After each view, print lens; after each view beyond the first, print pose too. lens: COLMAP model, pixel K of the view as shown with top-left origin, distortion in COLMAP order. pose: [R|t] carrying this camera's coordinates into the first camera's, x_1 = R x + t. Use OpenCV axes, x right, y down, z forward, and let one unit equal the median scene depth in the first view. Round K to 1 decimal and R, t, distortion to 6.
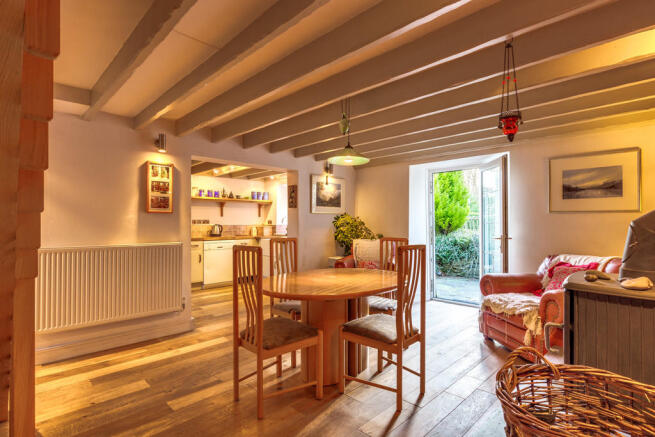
lens RADIAL K [[327.1, 0, 342.1], [0, 327.1, 222.0], [0, 0, 1]] dist [-0.026327, 0.001150]
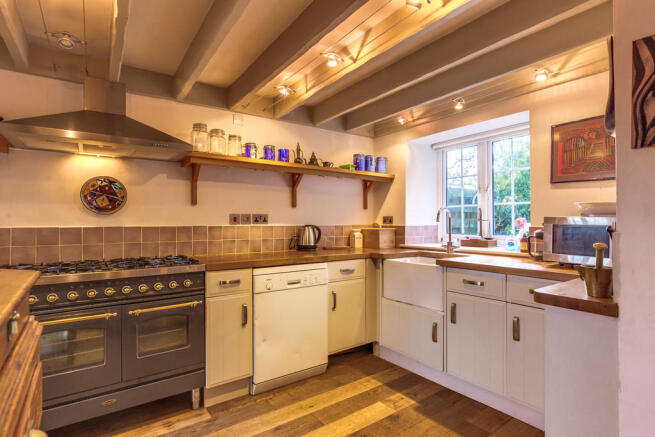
lens RADIAL K [[327.1, 0, 330.3], [0, 327.1, 222.2], [0, 0, 1]] dist [-0.026327, 0.001150]
pose [[0.981323, -0.001251, -0.192365, -0.230899], [0.001122, 0.999999, -0.000782, 0.004399], [0.192366, 0.000552, 0.981323, 0.561371]]
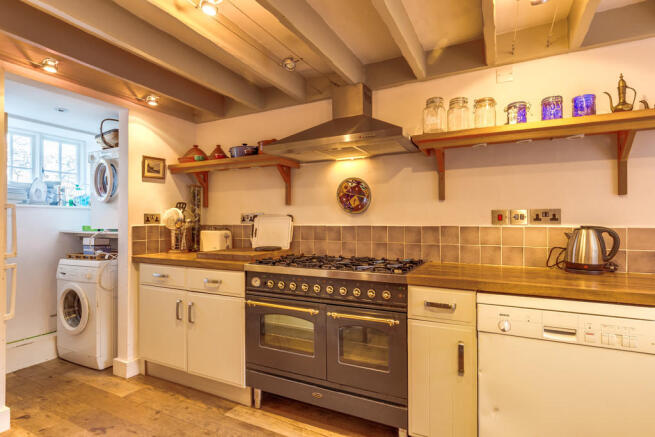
lens RADIAL K [[327.1, 0, 328.7], [0, 327.1, 220.7], [0, 0, 1]] dist [-0.026327, 0.001150]
pose [[0.271943, -0.004475, -0.962303, -0.191670], [-0.000437, 0.999989, -0.004774, 0.004919], [0.962313, 0.001719, 0.271937, 0.715035]]
